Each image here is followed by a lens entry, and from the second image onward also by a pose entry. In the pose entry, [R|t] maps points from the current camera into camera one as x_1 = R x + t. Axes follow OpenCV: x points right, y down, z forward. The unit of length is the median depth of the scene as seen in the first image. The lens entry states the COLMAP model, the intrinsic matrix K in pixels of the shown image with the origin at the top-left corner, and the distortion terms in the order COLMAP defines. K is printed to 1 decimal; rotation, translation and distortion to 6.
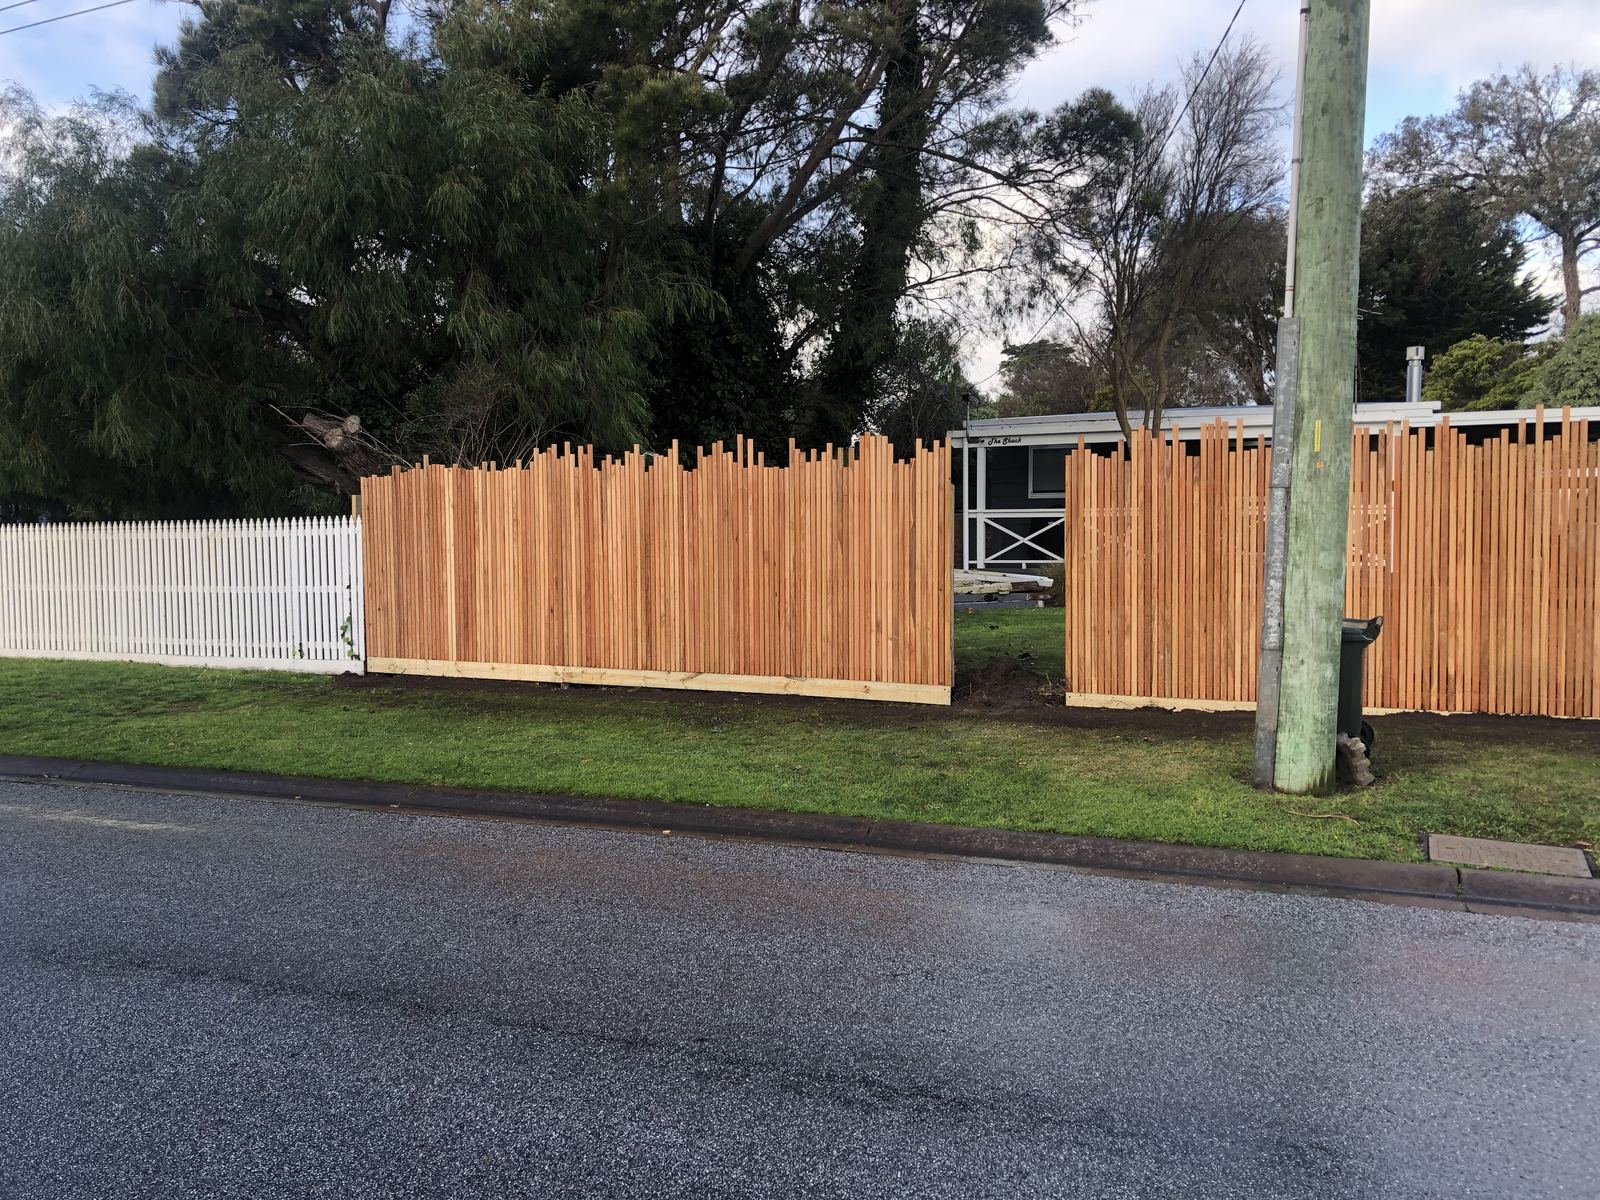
lens RADIAL K [[1306.1, 0, 786.3], [0, 1306.1, 570.3], [0, 0, 1]] dist [0.031967, -0.026021]
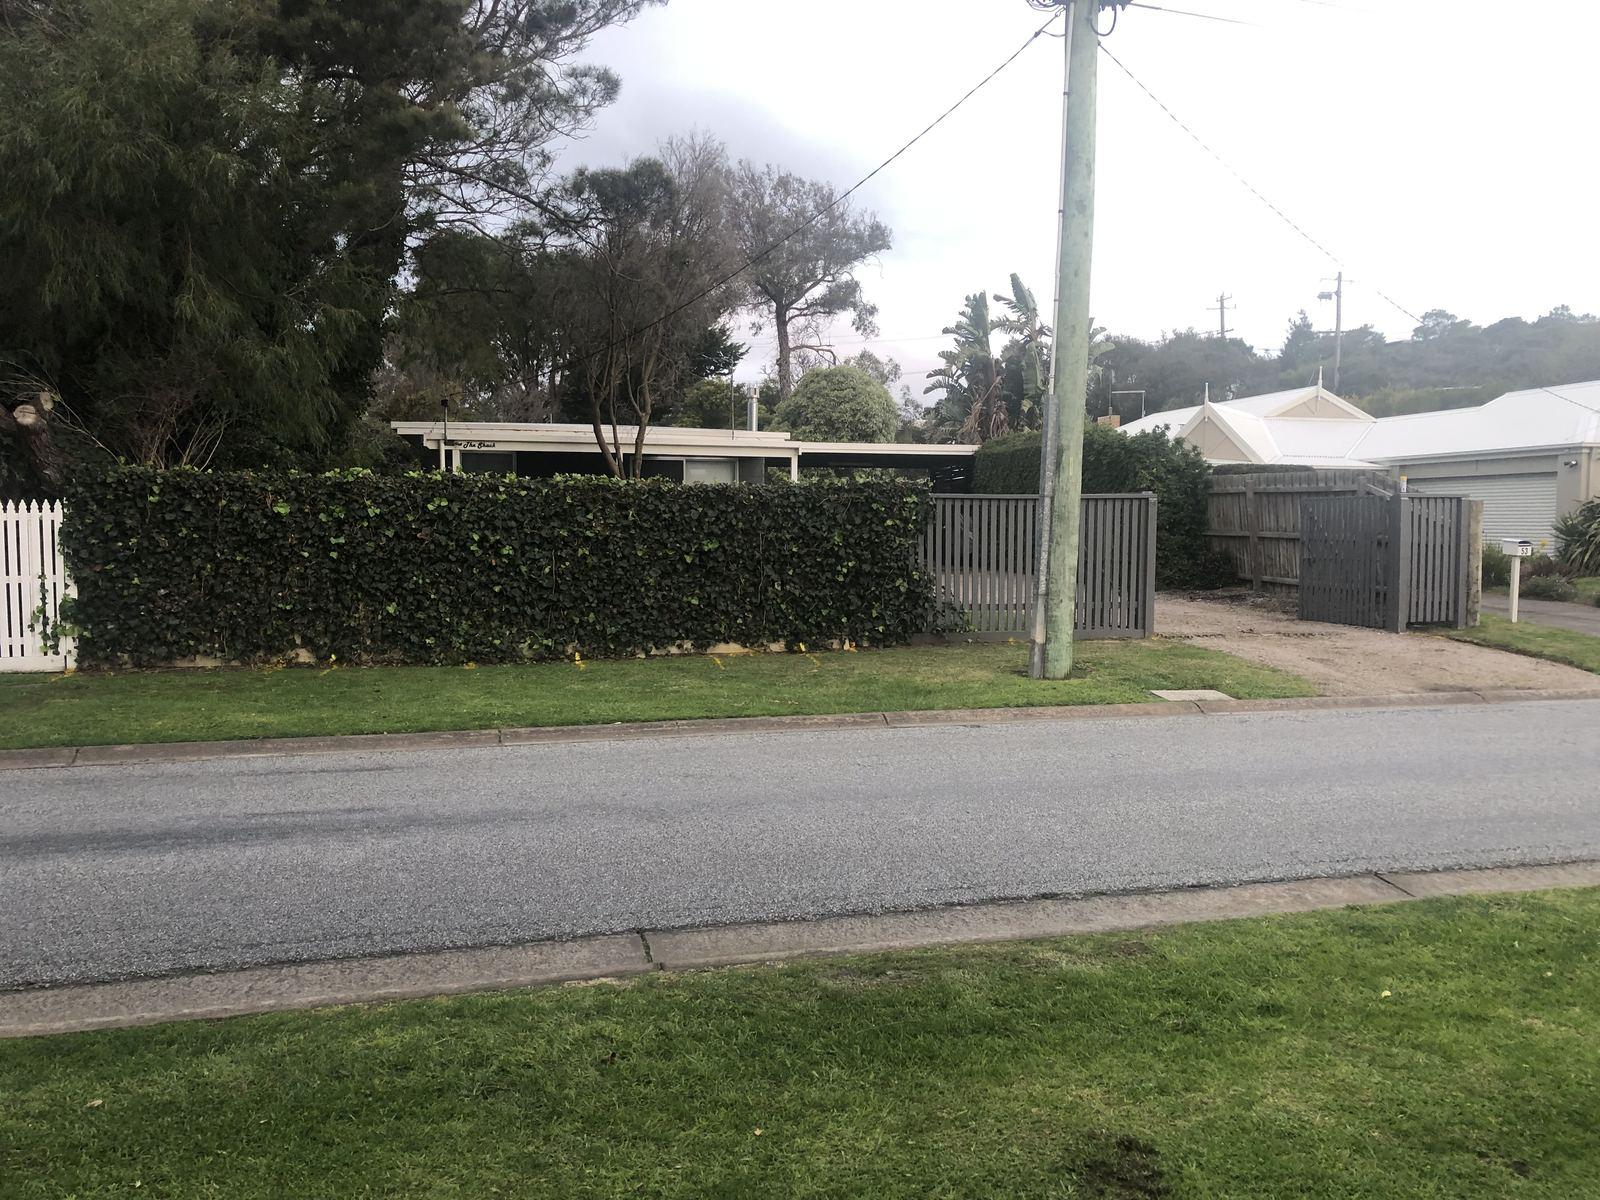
lens RADIAL K [[1306.1, 0, 807.0], [0, 1306.1, 596.1], [0, 0, 1]] dist [0.031967, -0.026021]
pose [[0.793268, -0.020668, 0.608521, -0.574017], [0.010685, 0.999742, 0.020025, 0.017160], [-0.608778, -0.009383, 0.793285, -0.083278]]
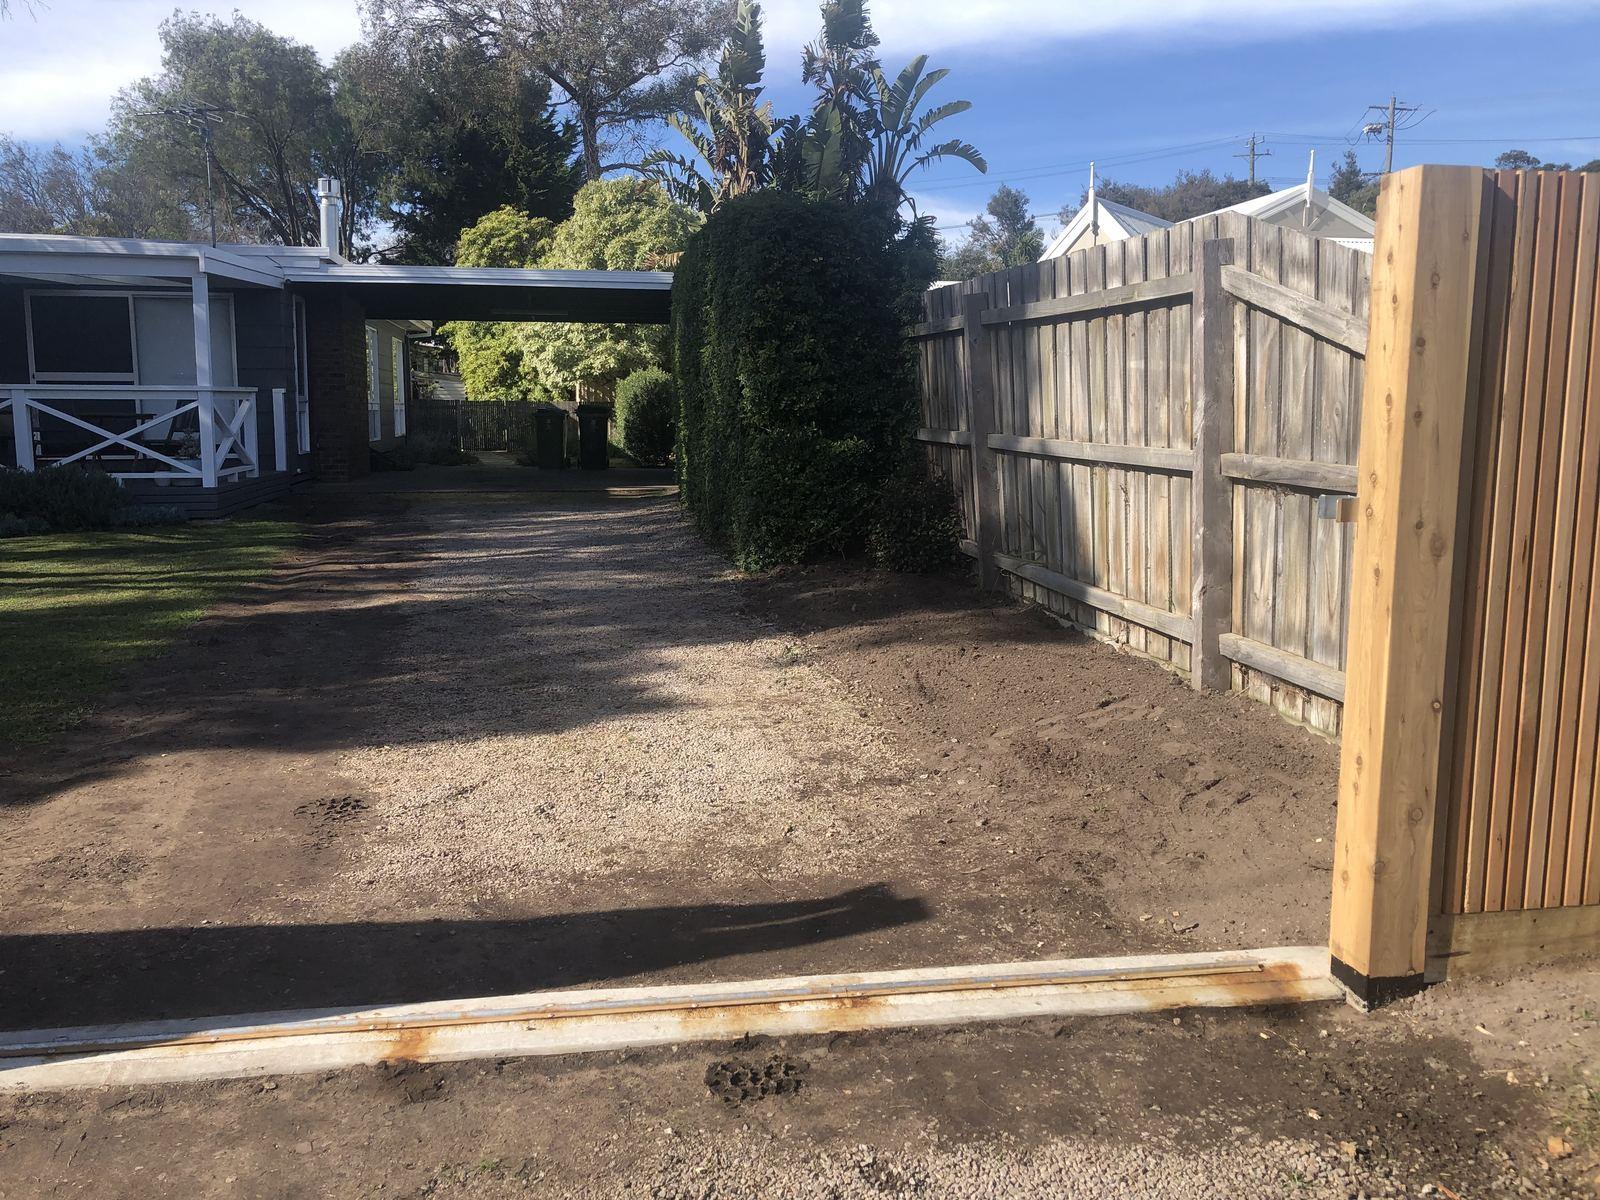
lens RADIAL K [[1306.9, 0, 769.9], [0, 1306.9, 556.6], [0, 0, 1]] dist [0.014148, 0.006708]
pose [[0.829147, -0.050051, 0.556786, 0.583690], [0.009422, 0.997094, 0.075599, -0.019693], [-0.558952, -0.057437, 0.827209, 0.508415]]
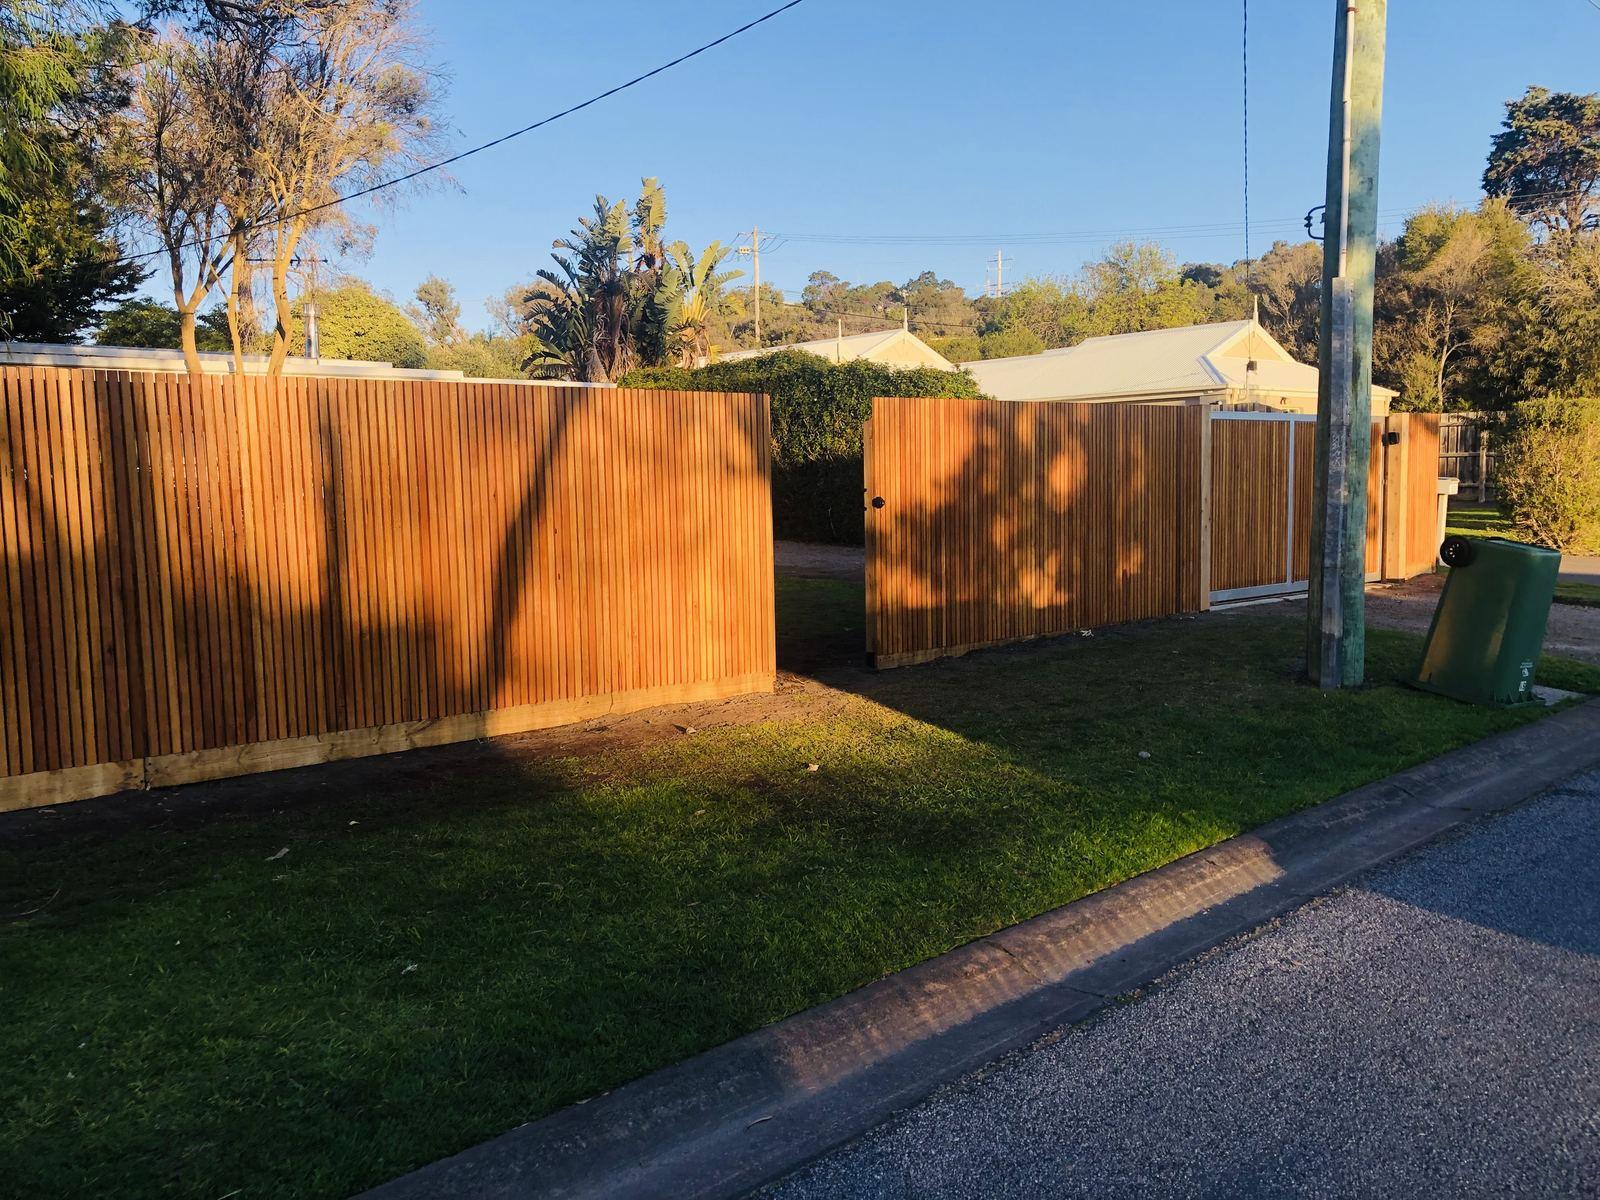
lens RADIAL K [[1306.1, 0, 793.4], [0, 1306.1, 587.2], [0, 0, 1]] dist [0.031967, -0.026021]
pose [[0.425978, -0.077356, 0.901420, -0.577526], [0.049970, 0.996829, 0.061930, -0.011880], [-0.903353, 0.018663, 0.428493, 0.621472]]
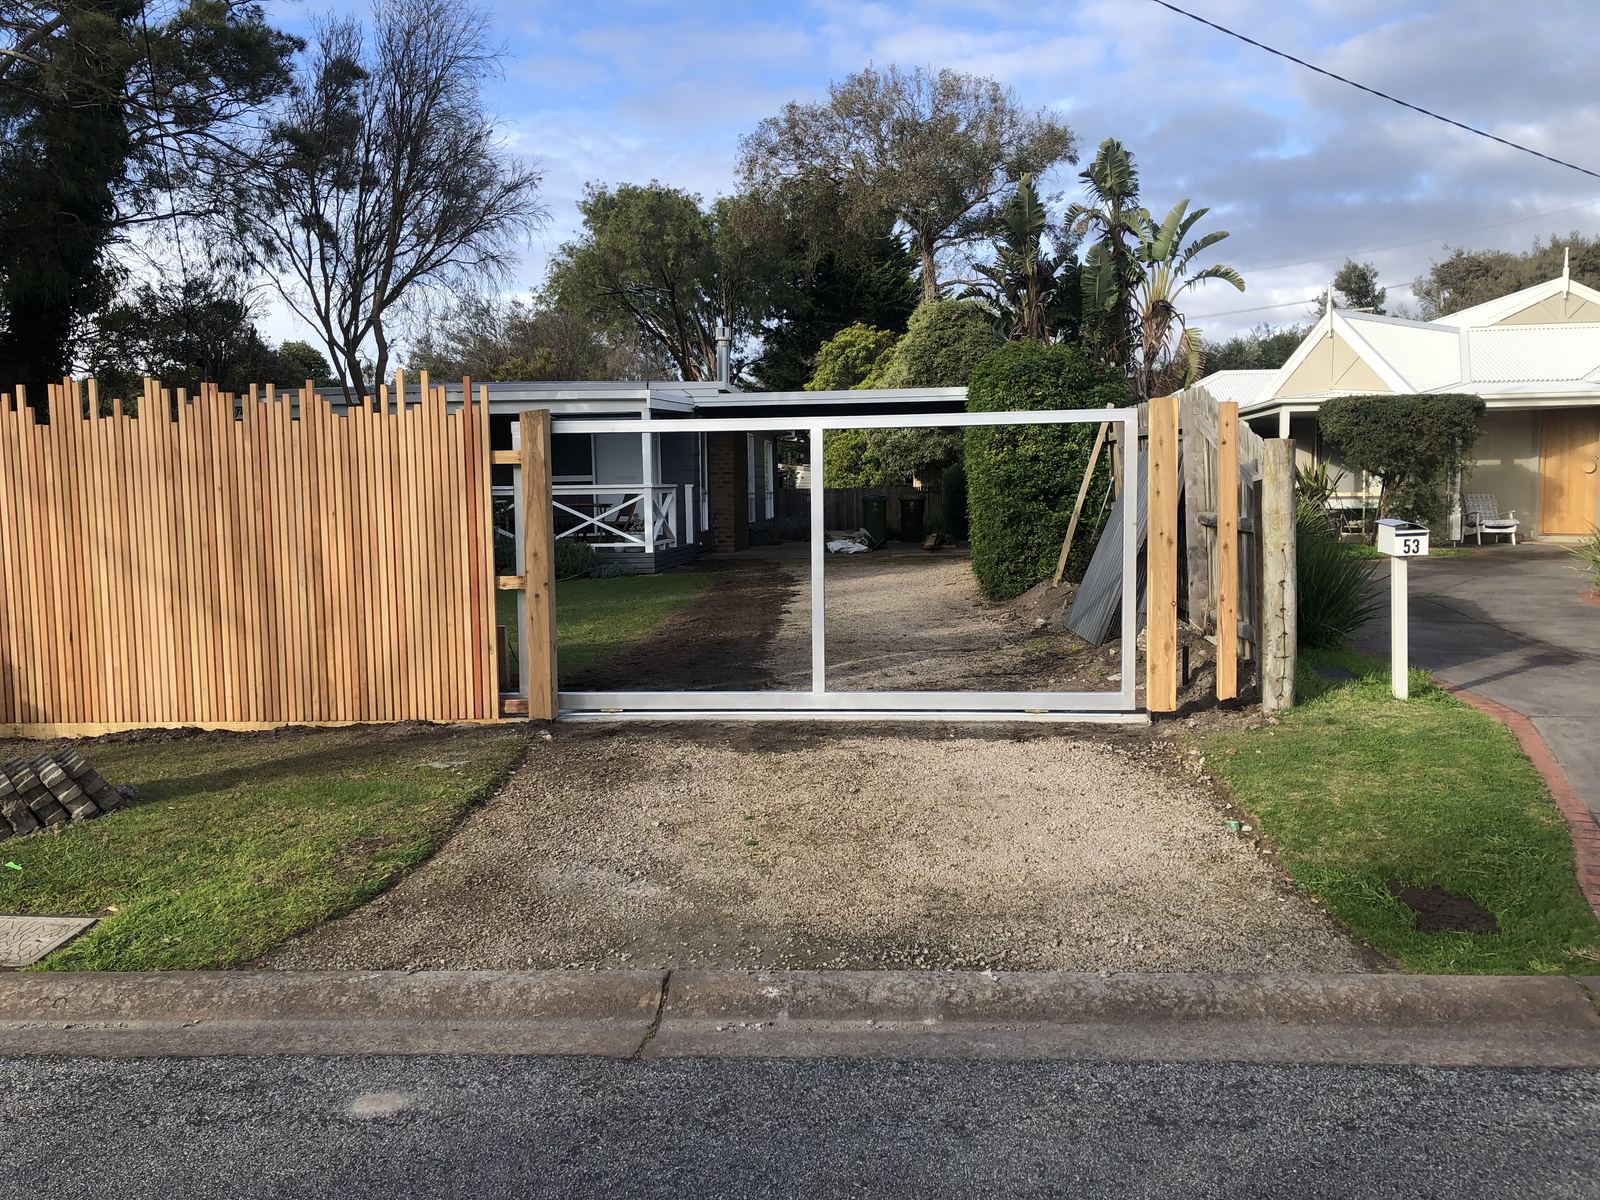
lens RADIAL K [[1306.1, 0, 797.6], [0, 1306.1, 603.0], [0, 0, 1]] dist [0.031967, -0.026021]
pose [[0.940732, -0.034335, 0.337409, 0.420271], [0.020802, 0.998831, 0.043644, -0.002064], [-0.338513, -0.034039, 0.940346, 0.065199]]
